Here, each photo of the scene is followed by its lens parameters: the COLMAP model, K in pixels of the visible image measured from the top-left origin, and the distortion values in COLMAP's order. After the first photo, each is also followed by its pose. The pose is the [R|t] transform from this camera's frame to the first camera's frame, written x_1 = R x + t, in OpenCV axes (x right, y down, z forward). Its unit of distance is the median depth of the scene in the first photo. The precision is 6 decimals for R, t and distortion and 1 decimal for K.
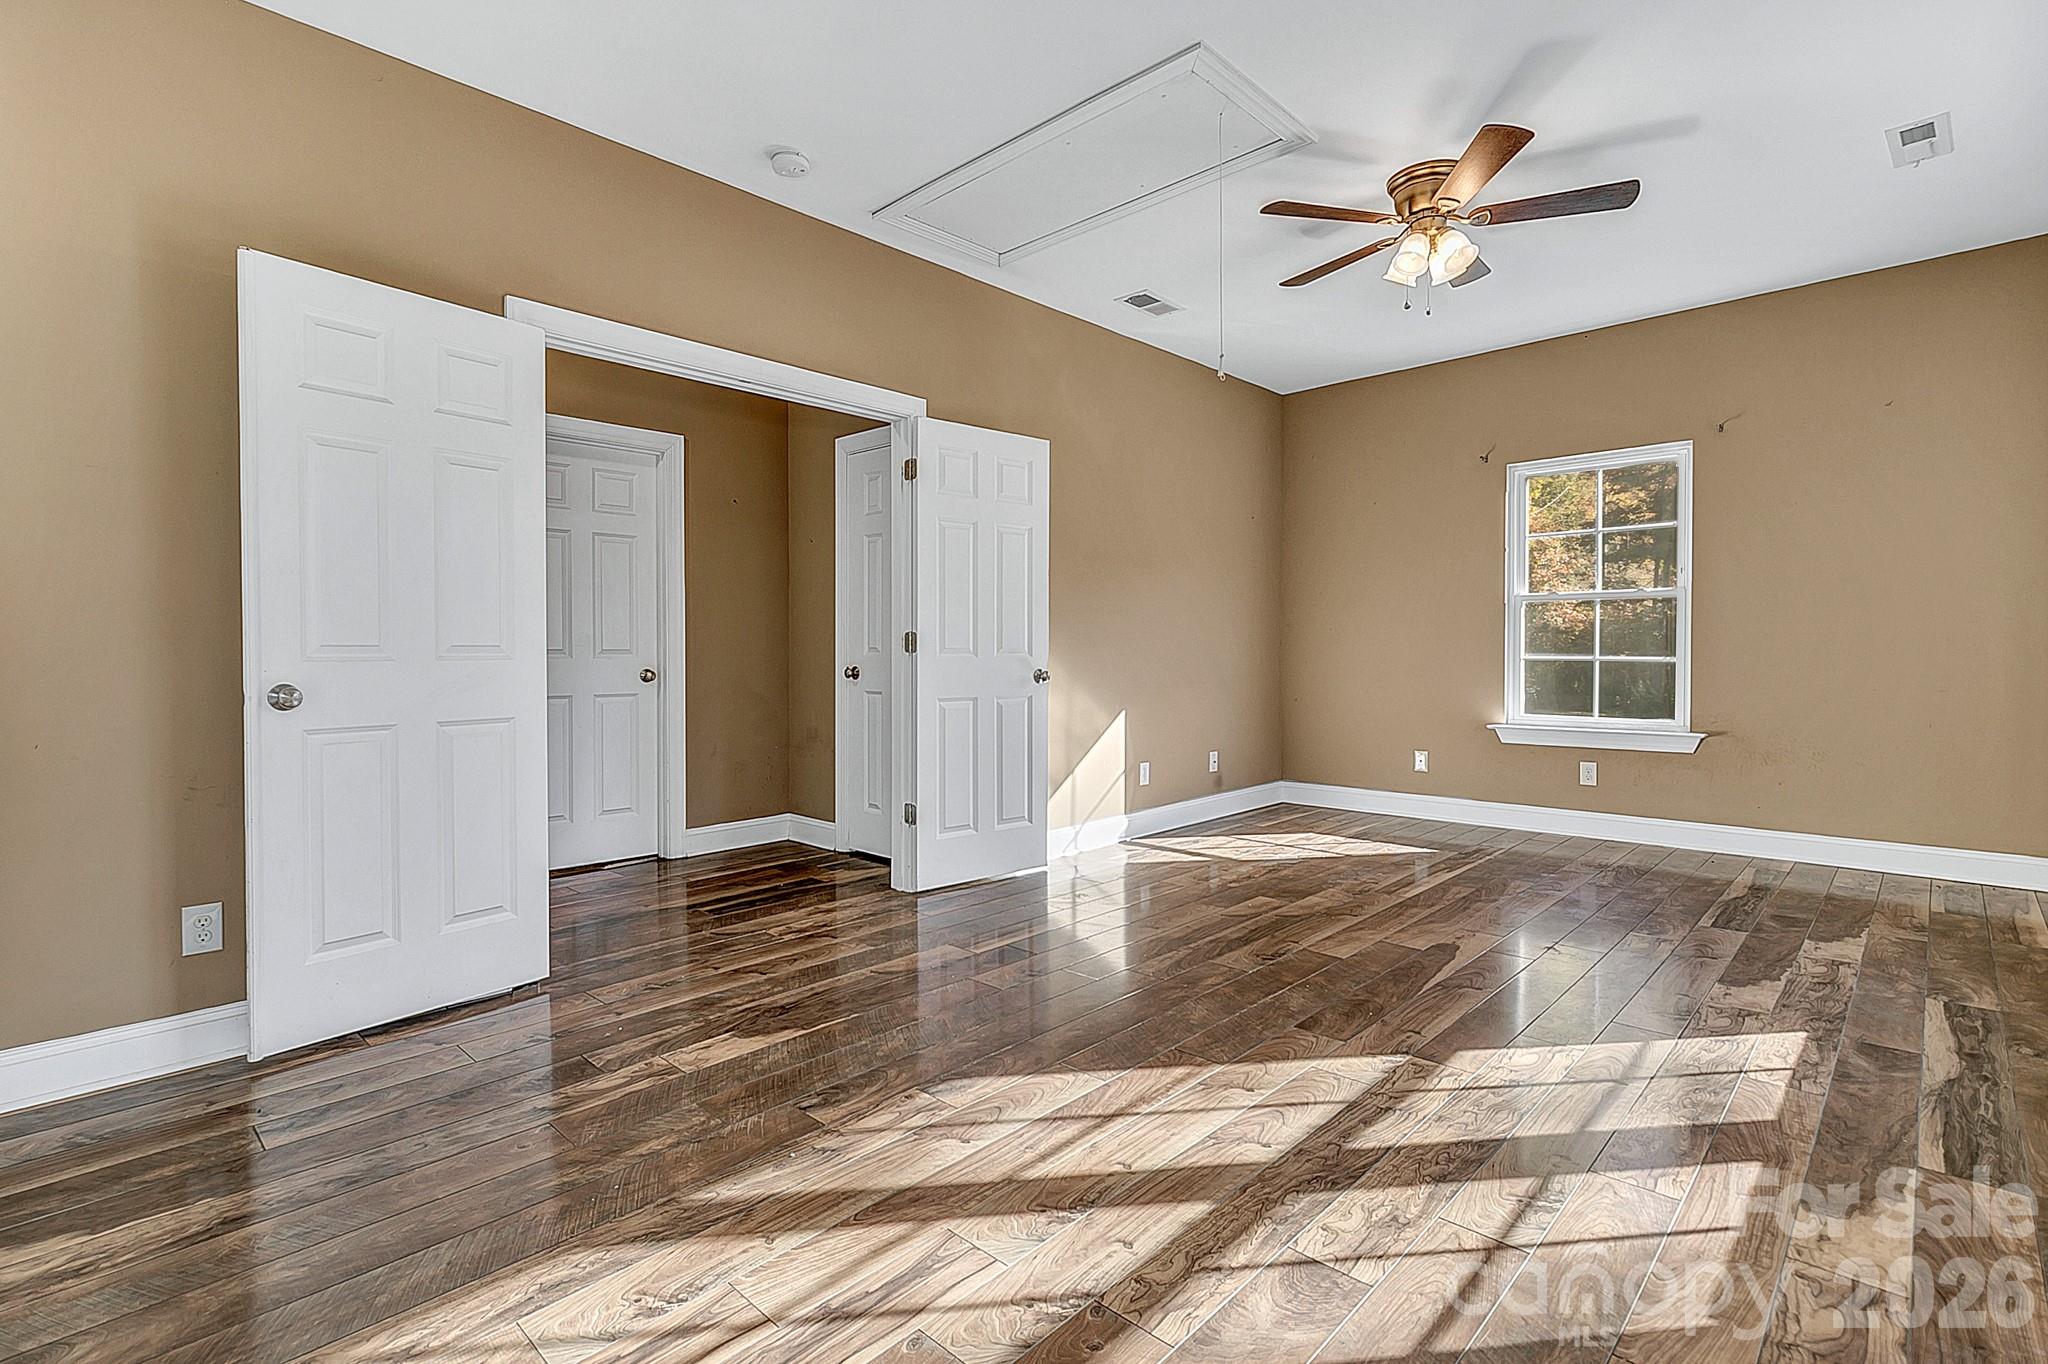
lens RADIAL K [[943.0, 0, 1025.6], [0, 943.0, 671.7], [0, 0, 1]] dist [-0.000610, -0.000700]
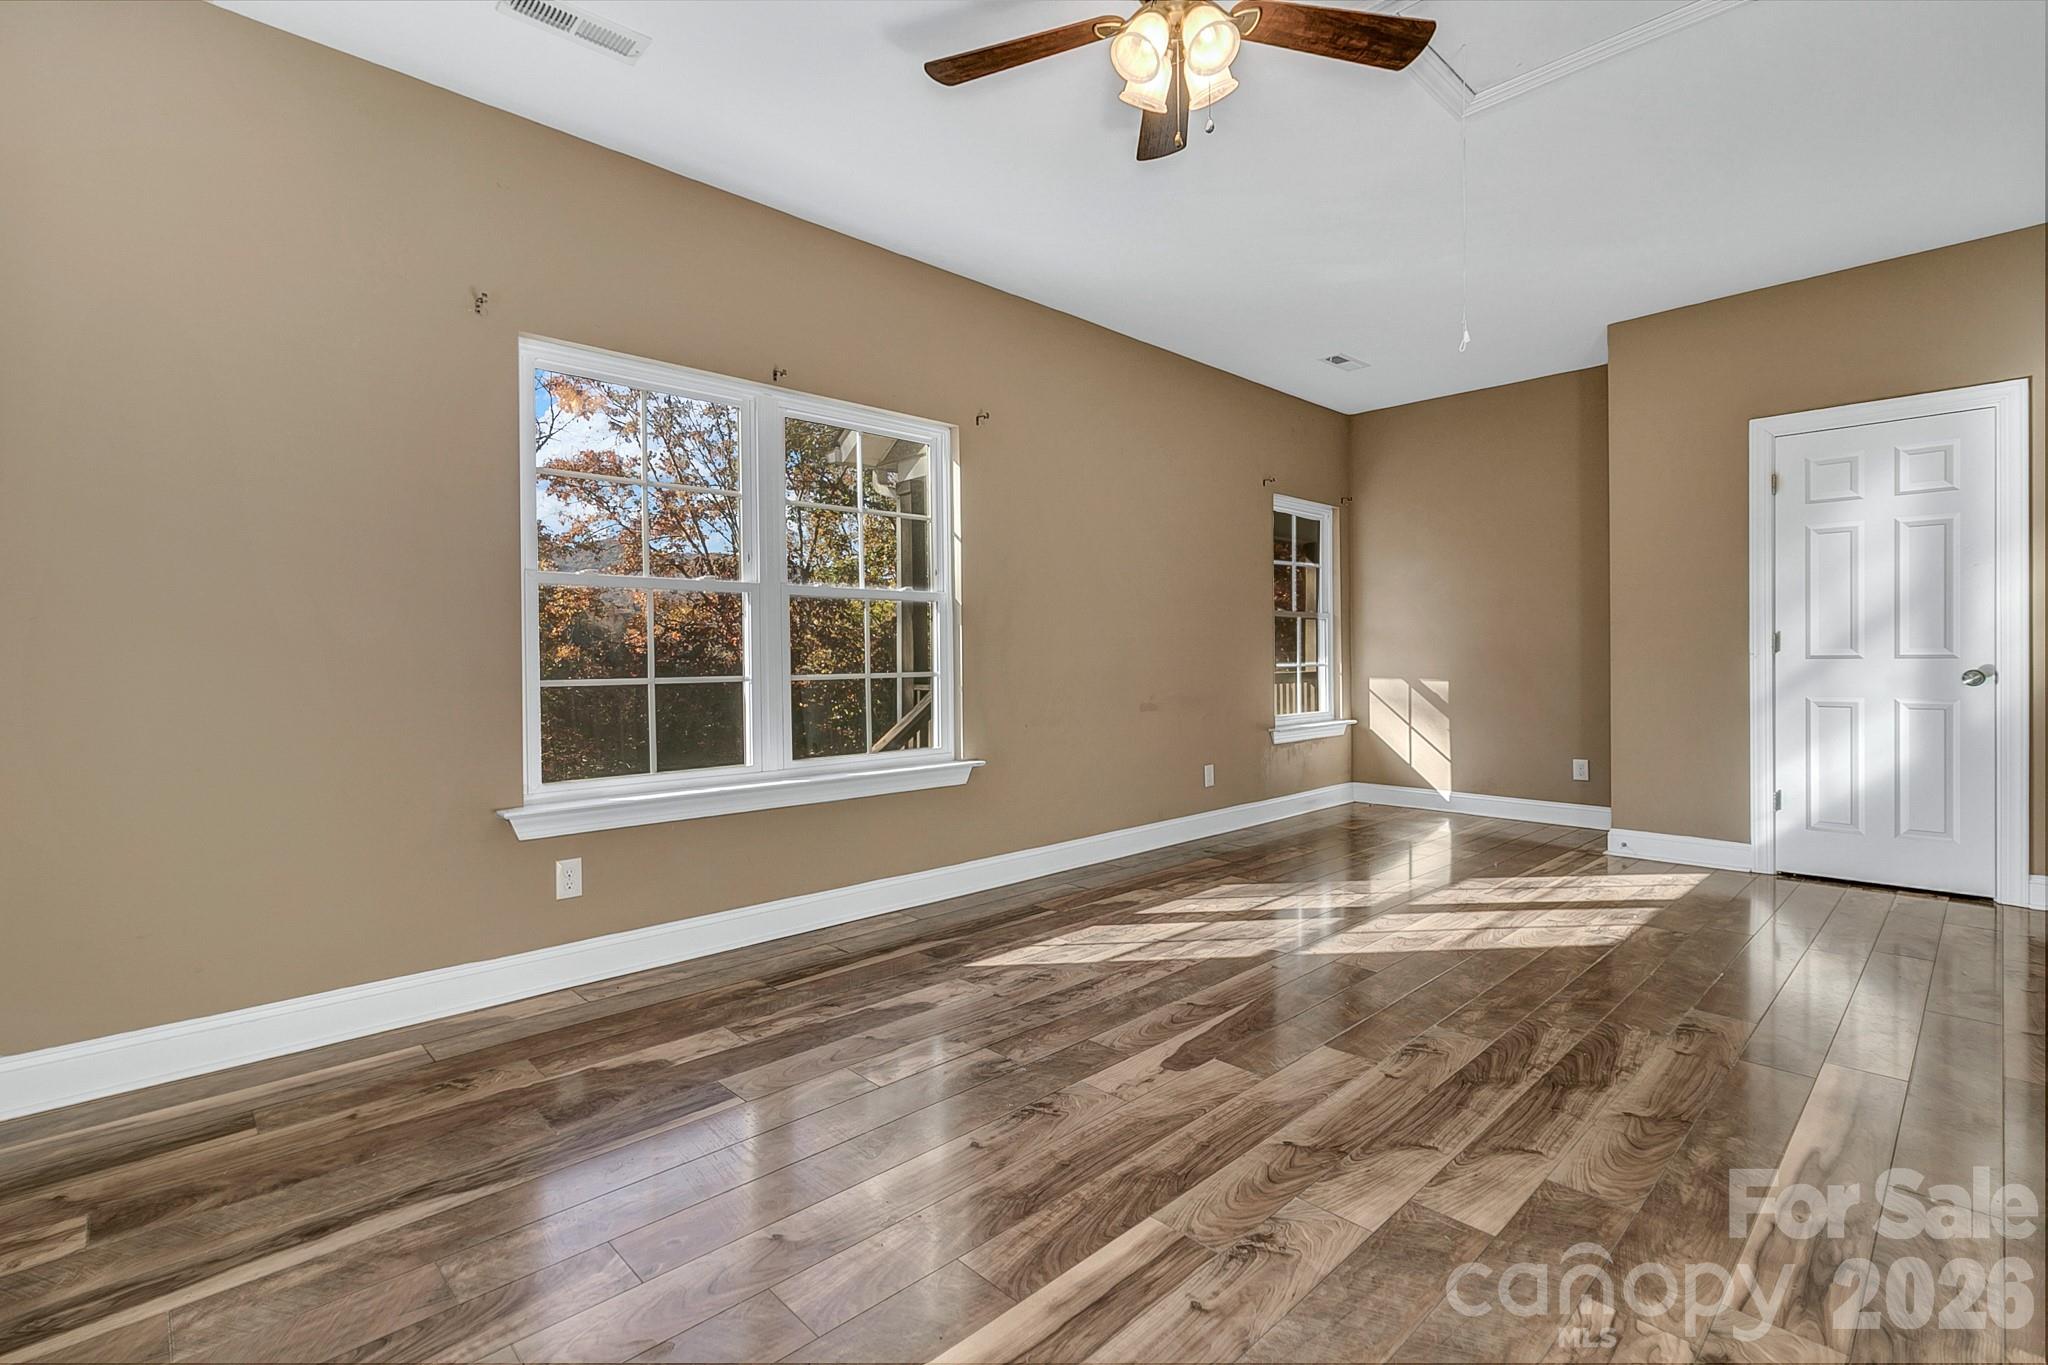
lens RADIAL K [[943.0, 0, 1022.1], [0, 943.0, 672.0], [0, 0, 1]] dist [-0.000610, -0.000700]
pose [[-0.999151, 0.013937, 0.038766, 0.659409], [0.015388, 0.999182, 0.037390, -0.050880], [-0.038214, 0.037955, -0.998549, 2.122931]]
